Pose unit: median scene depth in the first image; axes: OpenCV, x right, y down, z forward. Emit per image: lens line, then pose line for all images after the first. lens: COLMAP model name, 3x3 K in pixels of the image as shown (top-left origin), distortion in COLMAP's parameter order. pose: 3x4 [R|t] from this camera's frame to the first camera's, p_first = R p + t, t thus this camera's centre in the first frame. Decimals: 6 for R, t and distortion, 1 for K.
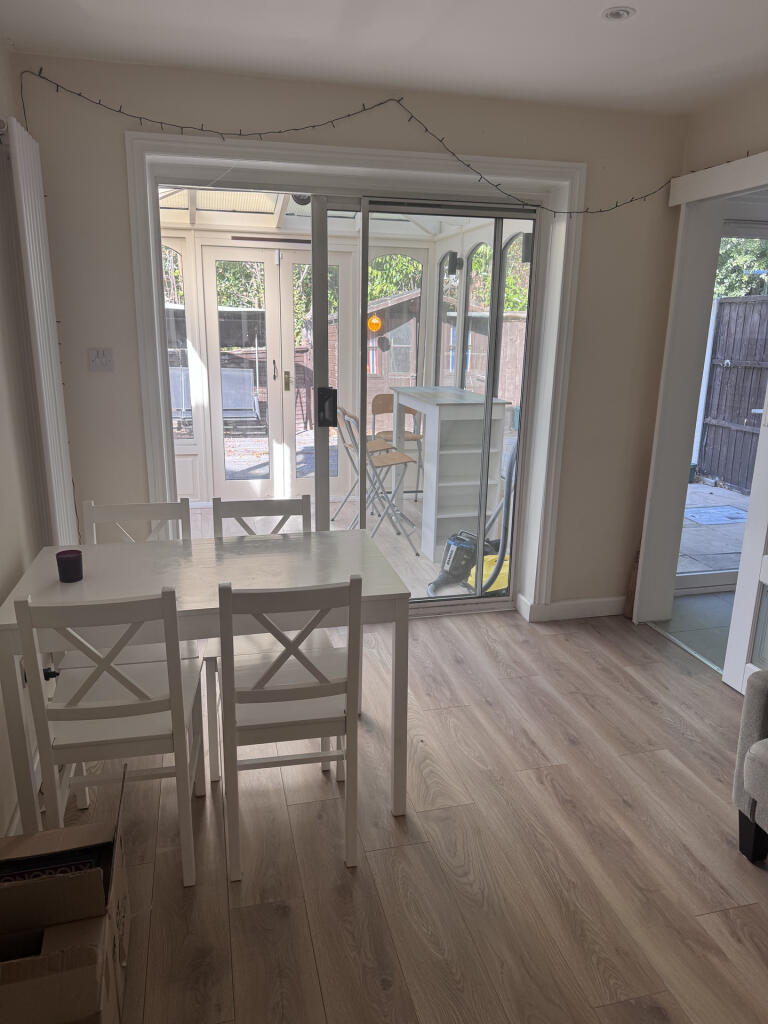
lens RADIAL K [[725.9, 0, 384.0], [0, 725.9, 512.0], [0, 0, 1]] dist [0.029496, -0.006035]
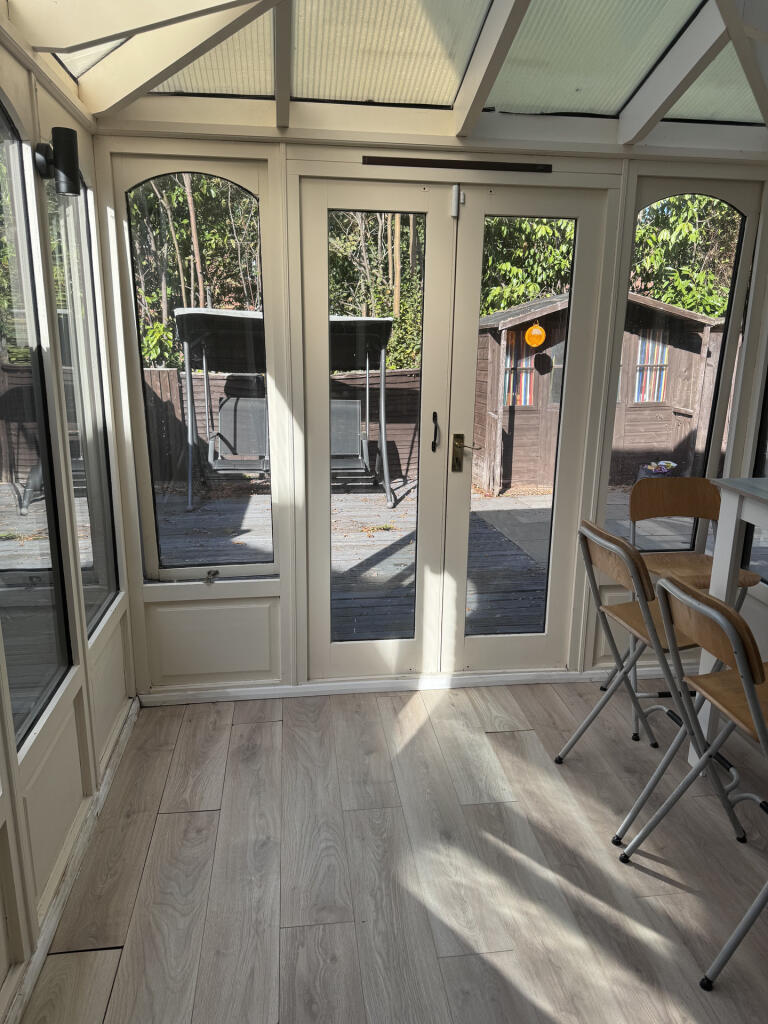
lens RADIAL K [[725.9, 0, 384.0], [0, 725.9, 512.0], [0, 0, 1]] dist [0.029496, -0.006035]
pose [[0.993117, 0.022816, -0.114880, -0.134292], [-0.024504, 0.999611, -0.013306, -0.140860], [0.114532, 0.016030, 0.993290, 0.530321]]
